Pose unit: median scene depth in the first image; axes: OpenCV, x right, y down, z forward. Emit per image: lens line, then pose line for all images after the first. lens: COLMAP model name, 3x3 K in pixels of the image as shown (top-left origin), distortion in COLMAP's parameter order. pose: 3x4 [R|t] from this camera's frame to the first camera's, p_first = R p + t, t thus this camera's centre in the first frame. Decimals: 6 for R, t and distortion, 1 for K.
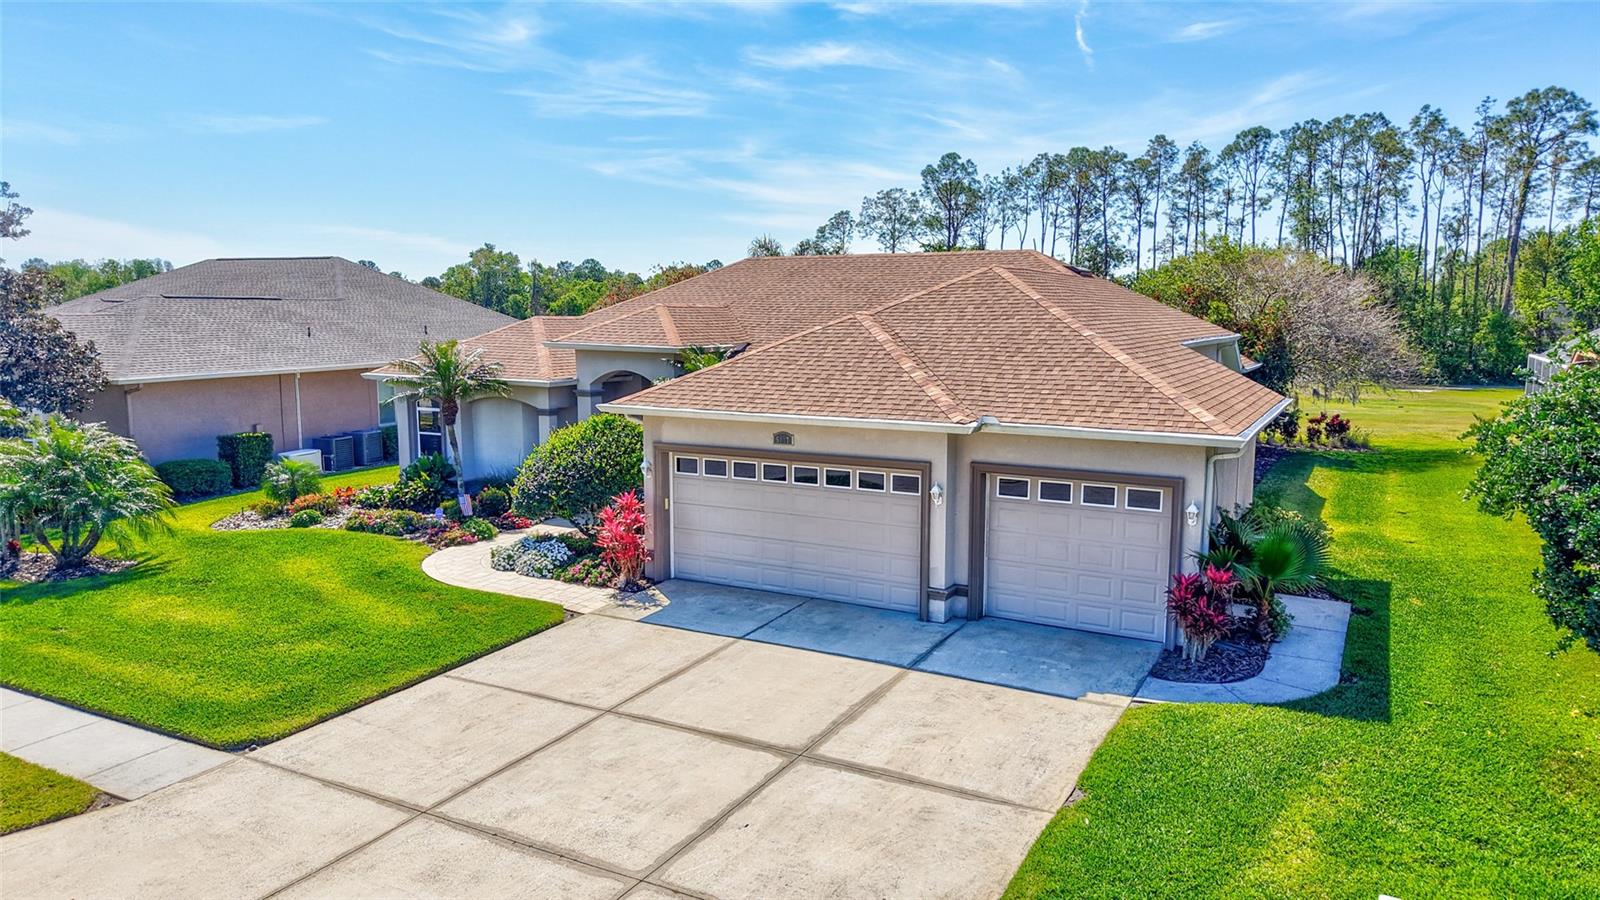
lens RADIAL K [[1075.1, 0, 790.7], [0, 1075.1, 436.6], [0, 0, 1]] dist [0.025491, -0.027898]
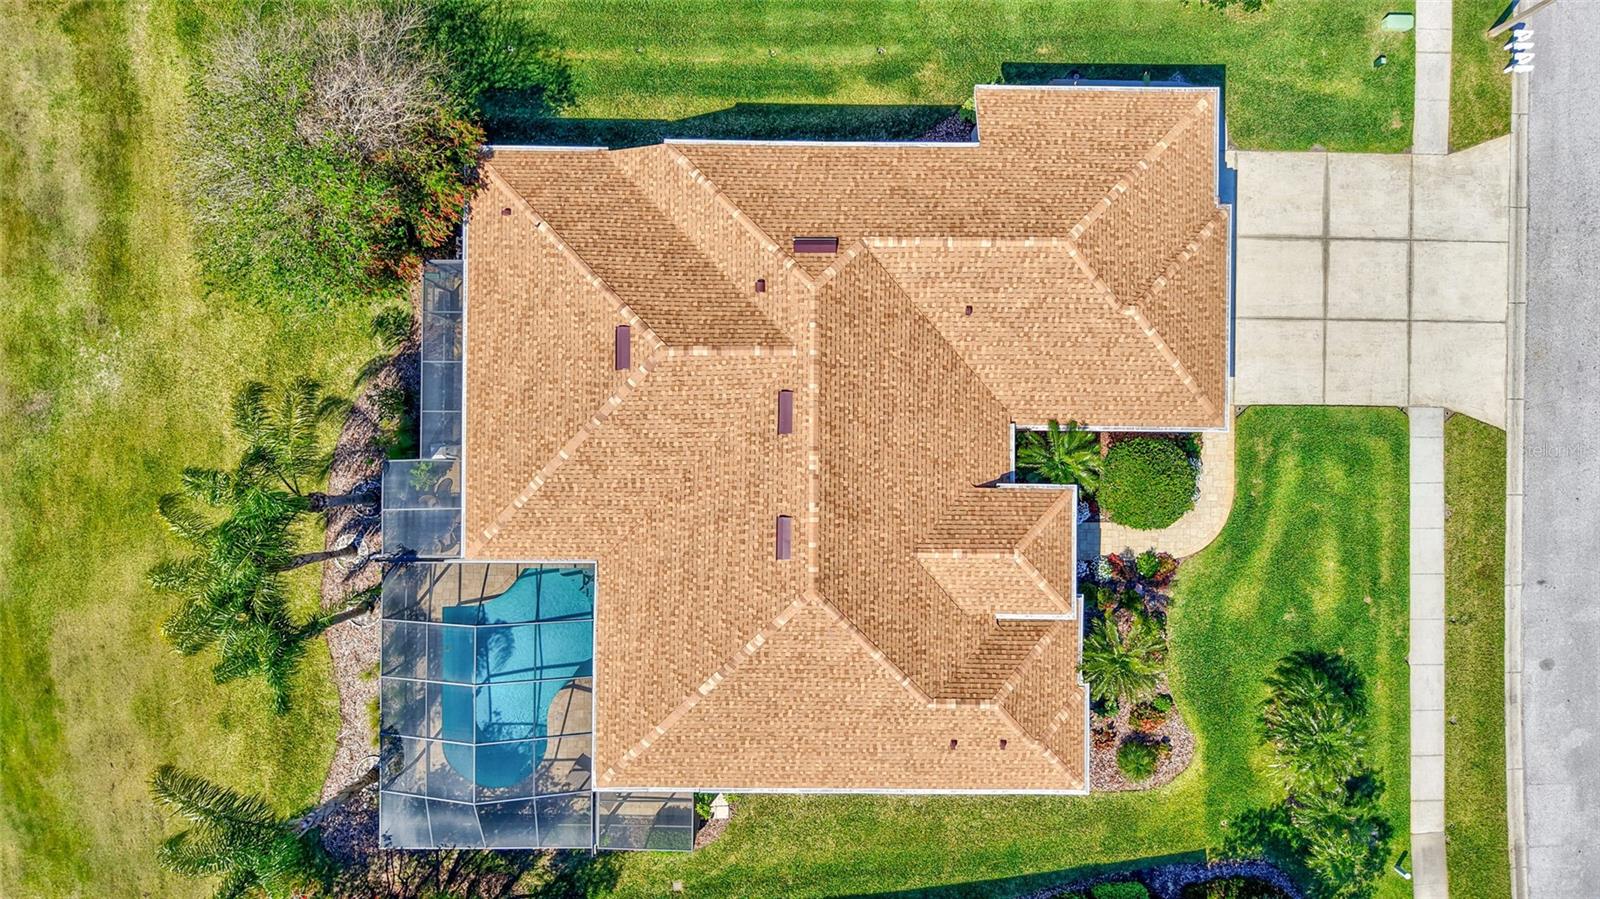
lens RADIAL K [[1075.1, 0, 803.1], [0, 1075.1, 453.0], [0, 0, 1]] dist [0.025491, -0.027898]
pose [[-0.477914, -0.878283, -0.014753, 0.154699], [0.077892, -0.059102, 0.995208, -1.965380], [-0.874946, 0.474475, 0.096656, 1.565354]]
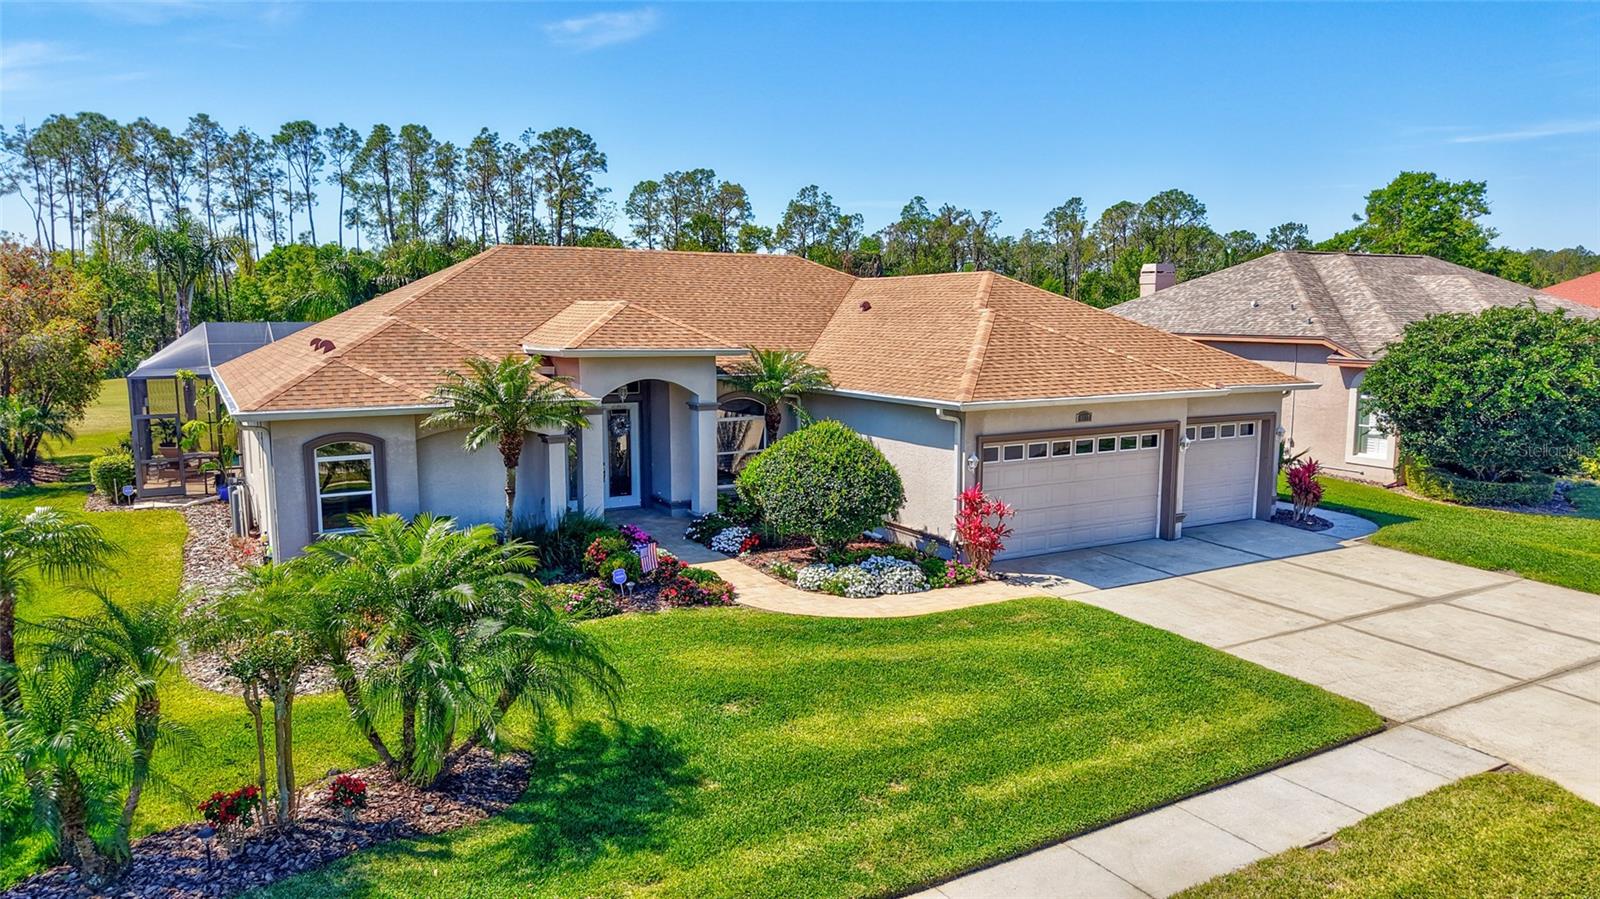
lens RADIAL K [[1075.1, 0, 808.8], [0, 1075.1, 456.3], [0, 0, 1]] dist [0.025491, -0.027898]
pose [[0.514080, -0.116900, 0.849739, -1.191191], [0.098873, 0.992142, 0.076674, -0.077064], [-0.852025, 0.044599, 0.521599, 0.653542]]
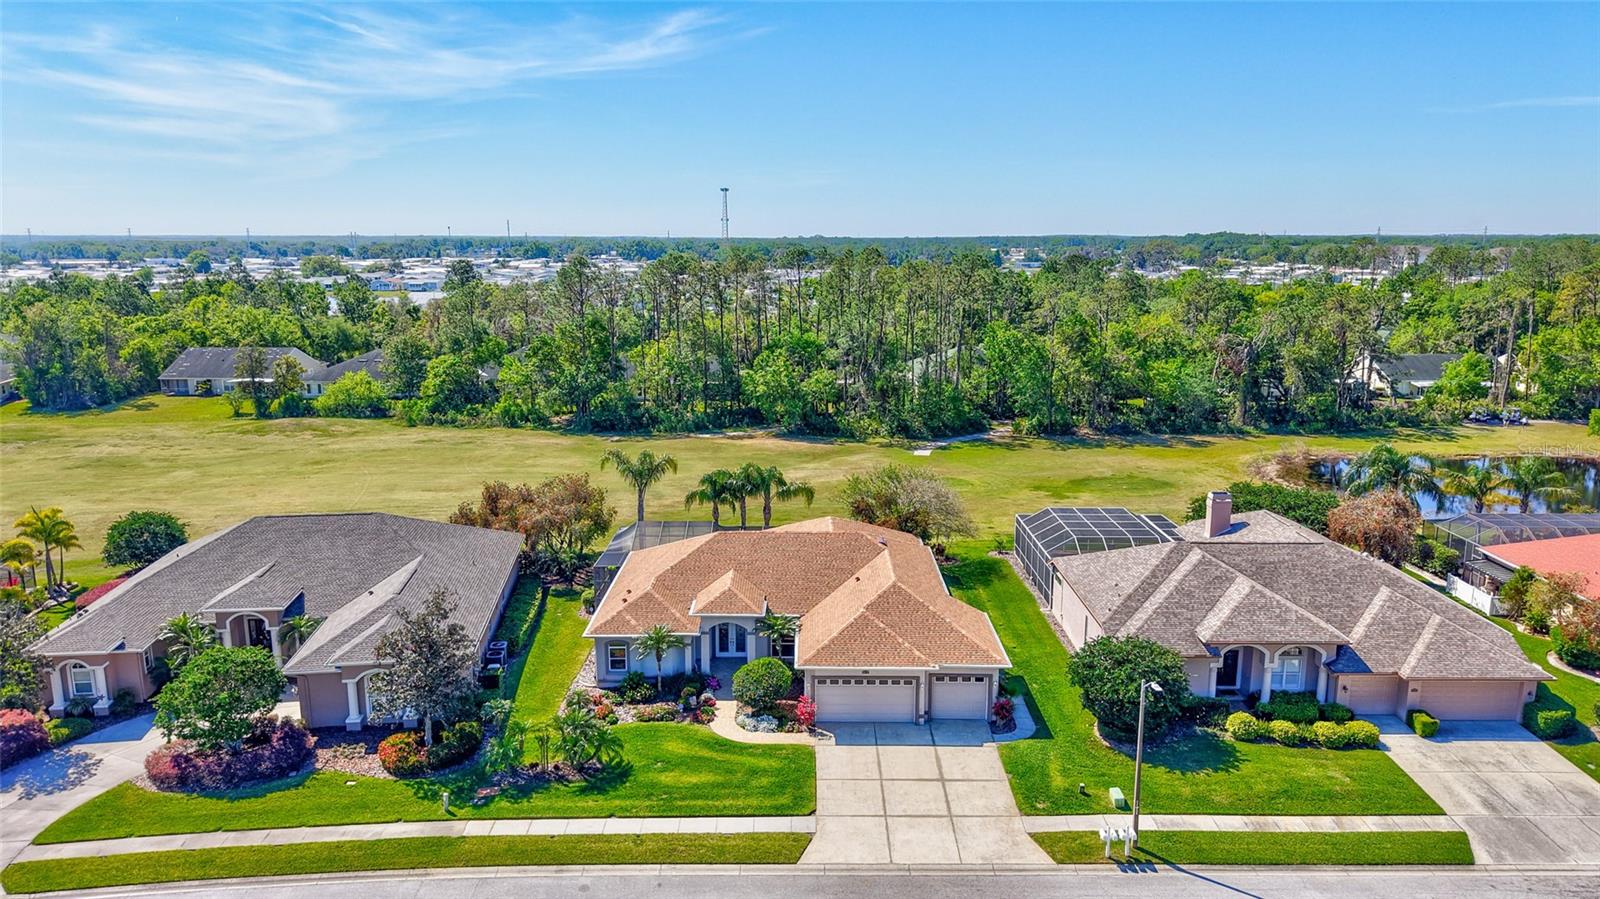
lens RADIAL K [[1075.1, 0, 804.0], [0, 1075.1, 446.9], [0, 0, 1]] dist [0.025491, -0.027898]
pose [[0.873980, -0.090808, 0.477401, -1.531784], [0.056196, 0.994681, 0.086323, -0.891630], [-0.482701, -0.048617, 0.874435, -1.491817]]
